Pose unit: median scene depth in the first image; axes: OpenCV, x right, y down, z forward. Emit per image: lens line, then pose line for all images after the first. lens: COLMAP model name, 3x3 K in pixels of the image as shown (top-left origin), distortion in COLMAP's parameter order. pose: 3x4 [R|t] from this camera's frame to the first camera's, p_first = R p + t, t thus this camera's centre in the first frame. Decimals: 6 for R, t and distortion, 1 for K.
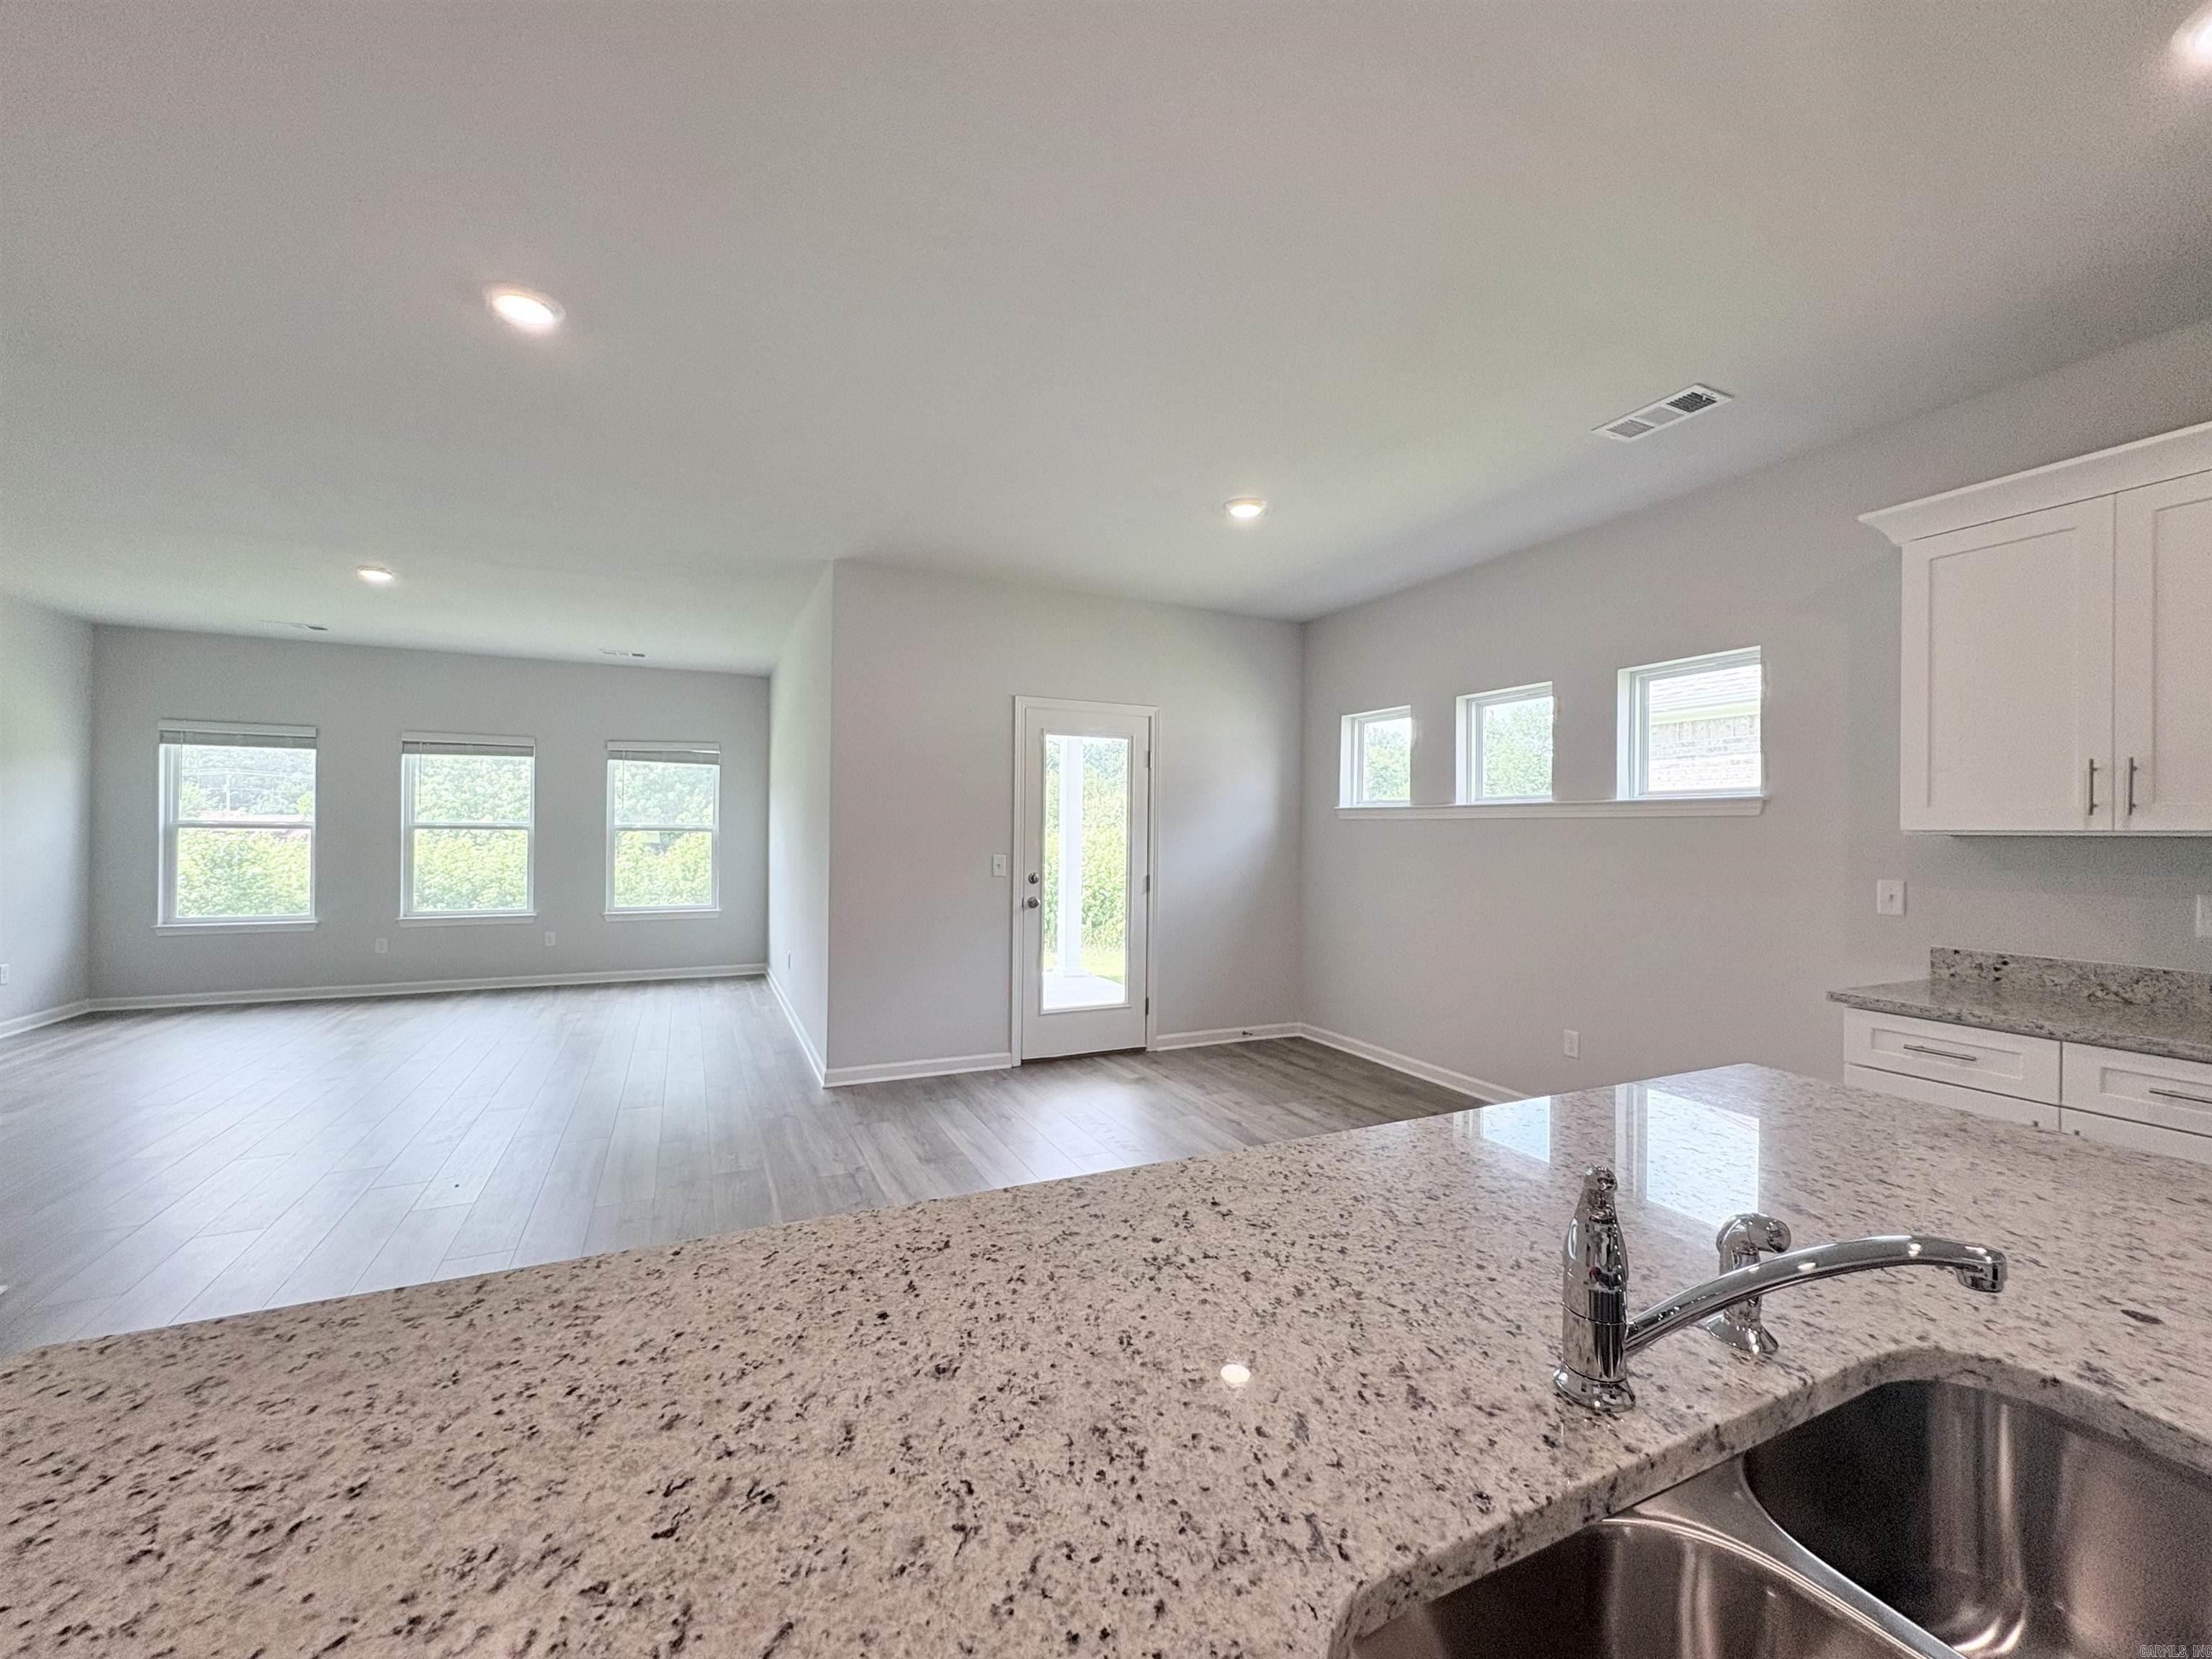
lens RADIAL K [[882.4, 0, 1106.0], [0, 882.4, 829.5], [0, 0, 1]] dist [0.001228, -0.000056]
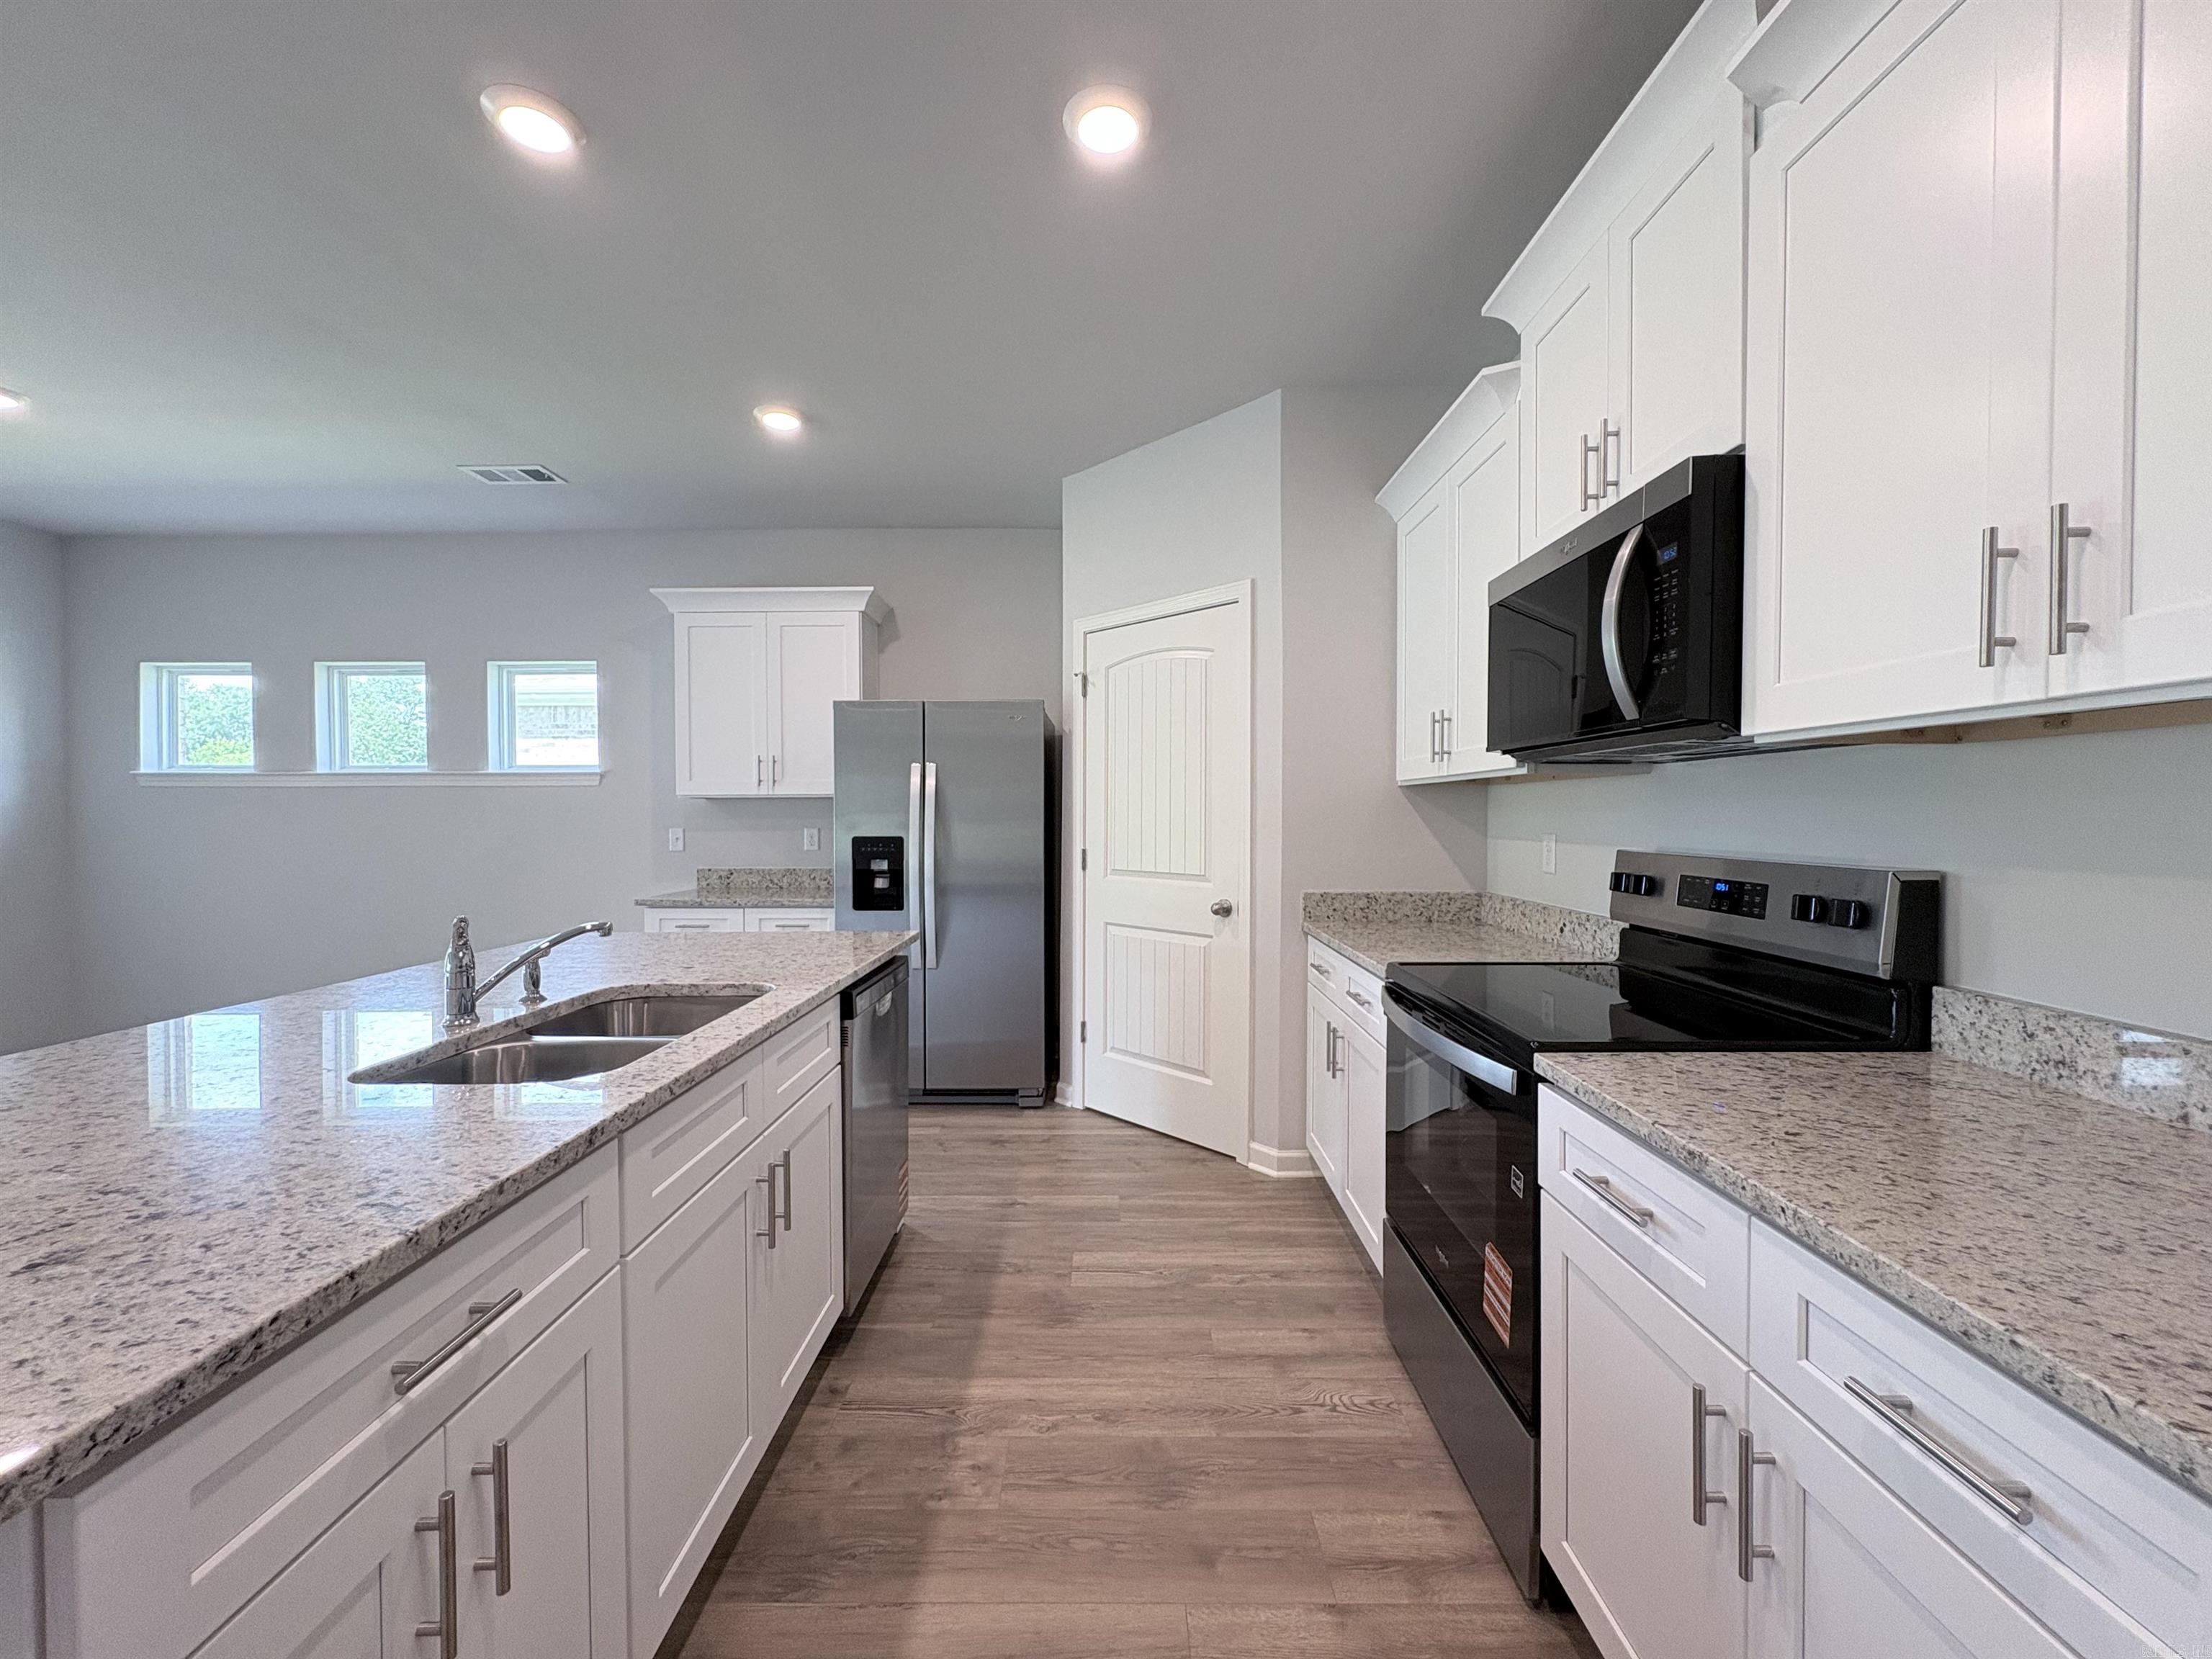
lens RADIAL K [[882.4, 0, 1106.0], [0, 882.4, 829.5], [0, 0, 1]] dist [0.001228, -0.000056]
pose [[0.432329, -0.029929, 0.901219, -0.141742], [0.005537, 0.999518, 0.030538, 0.013369], [-0.901699, -0.008213, 0.432287, -0.274065]]
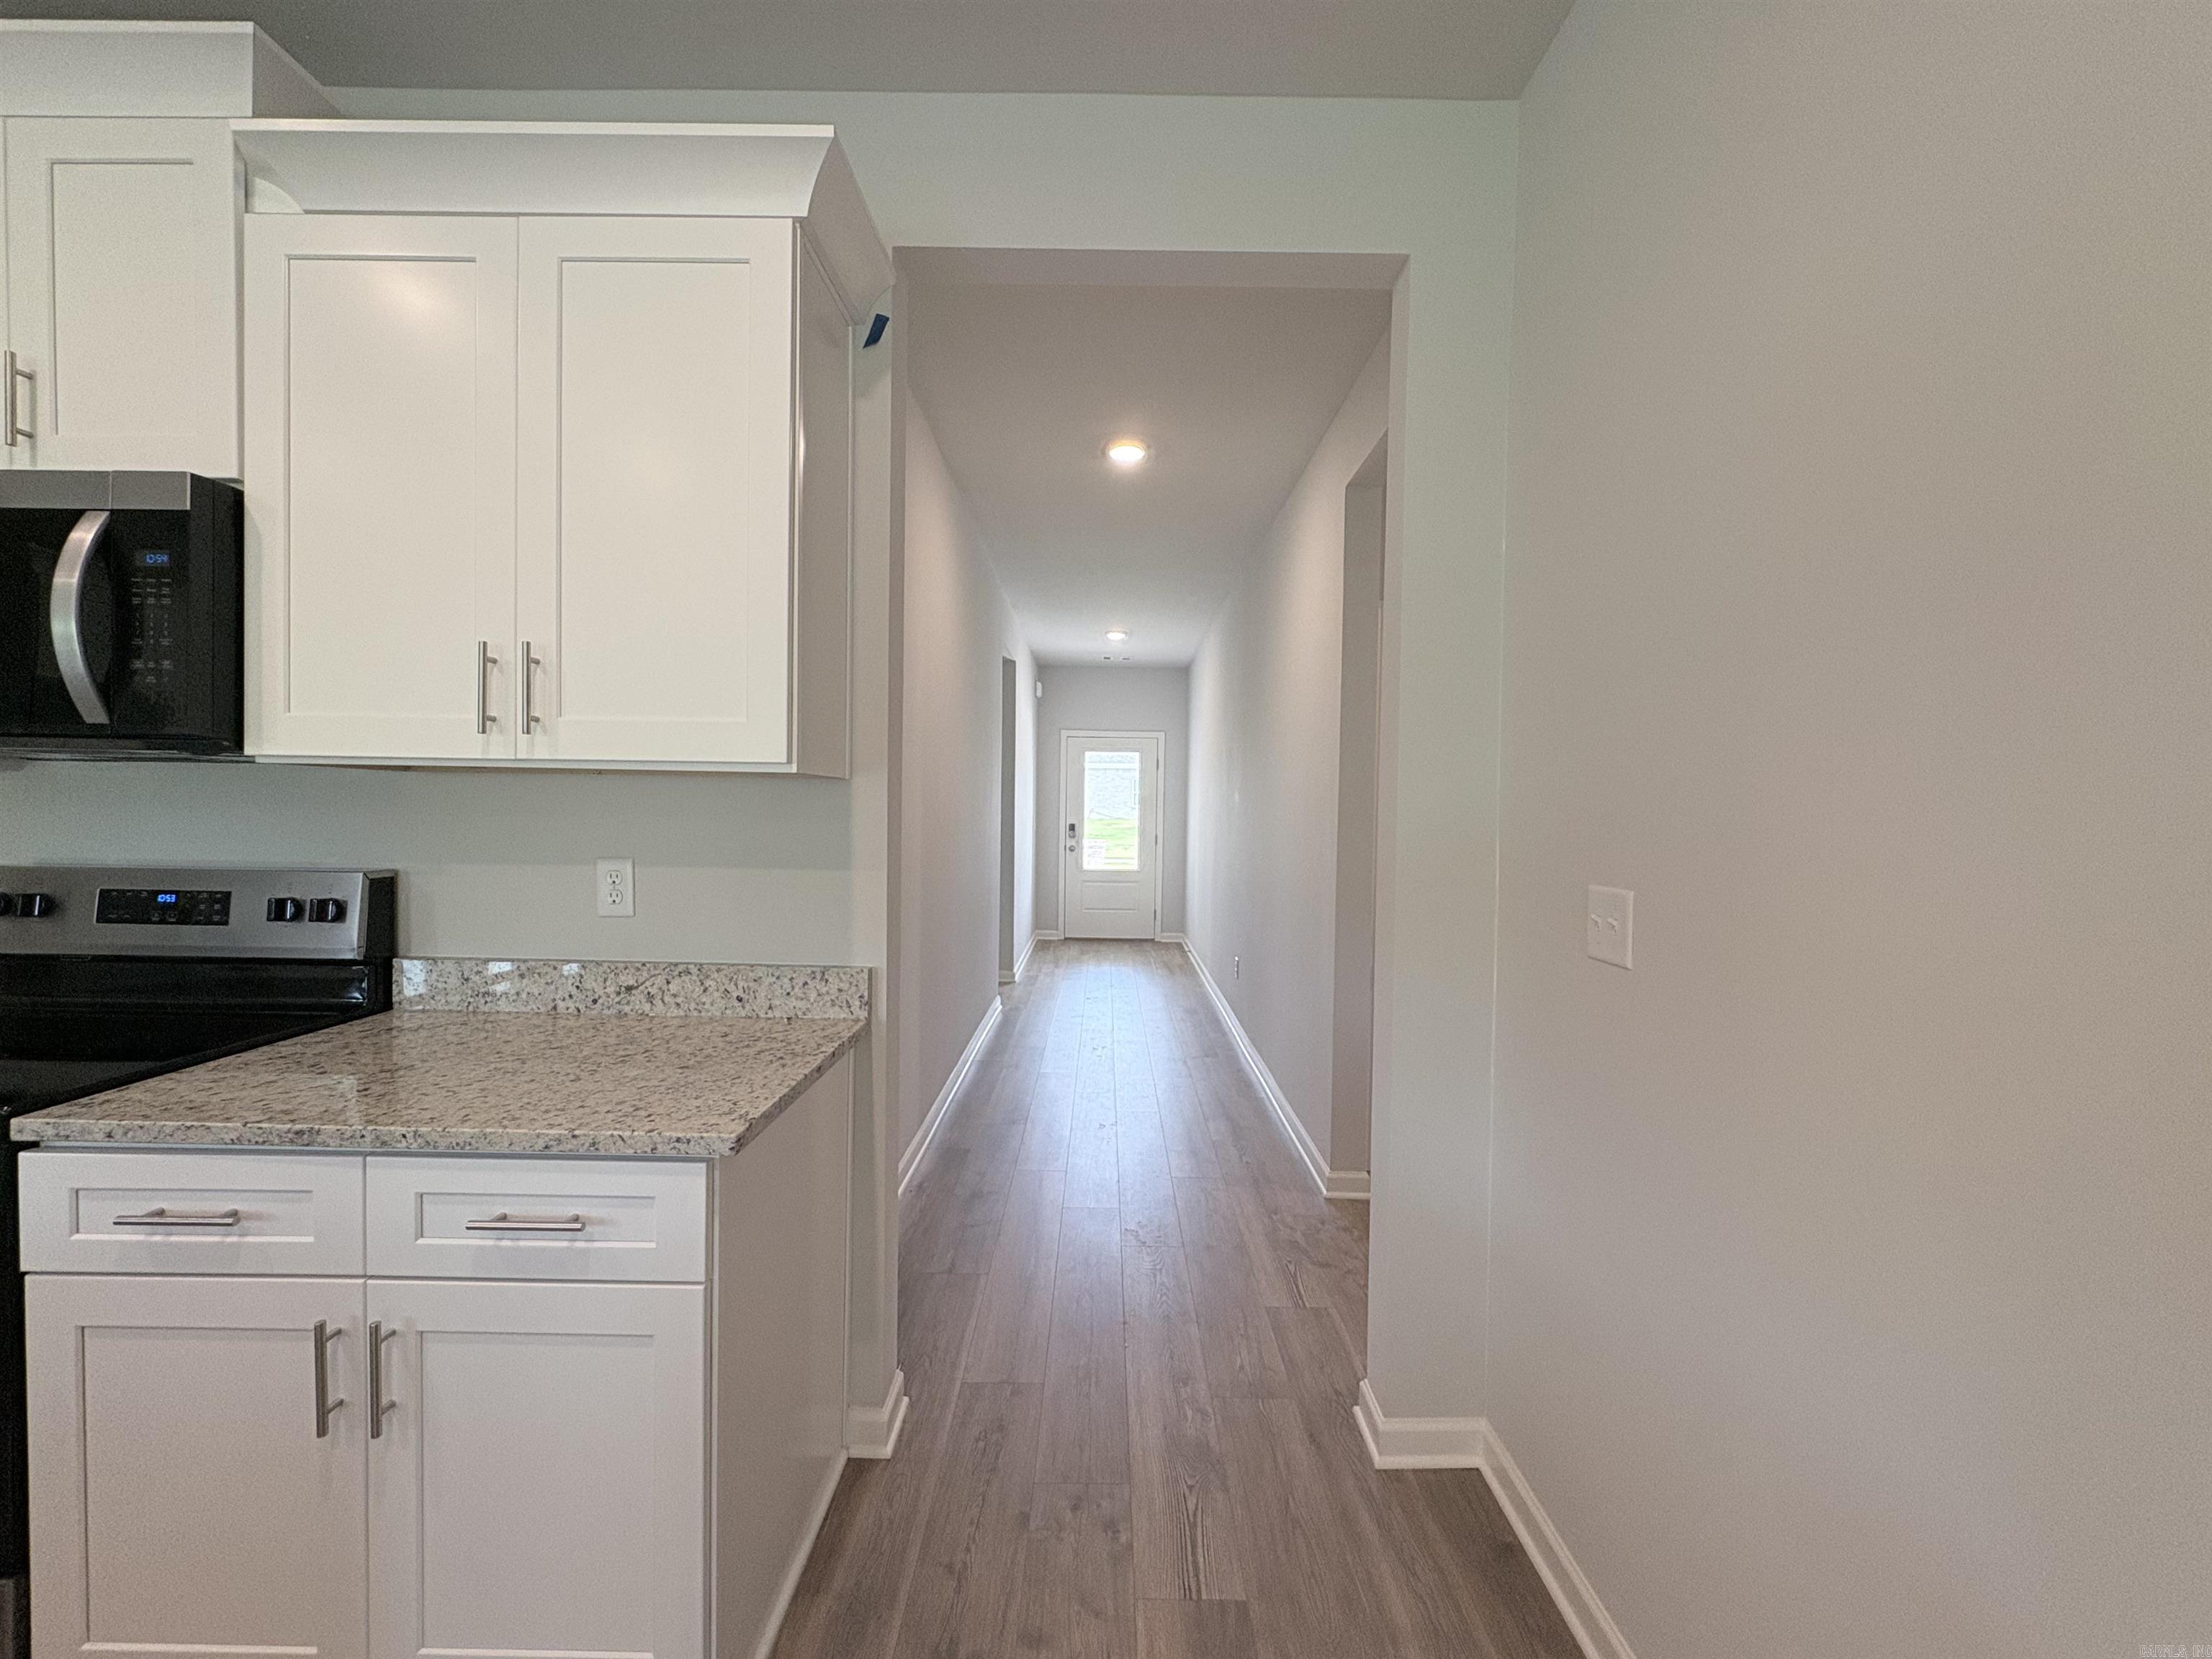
lens RADIAL K [[882.4, 0, 1106.0], [0, 882.4, 829.5], [0, 0, 1]] dist [0.001228, -0.000056]
pose [[-0.903826, -0.035951, 0.426387, -0.207651], [-0.027011, 0.999271, 0.026997, -0.000525], [-0.427047, 0.012883, -0.904138, -0.163278]]
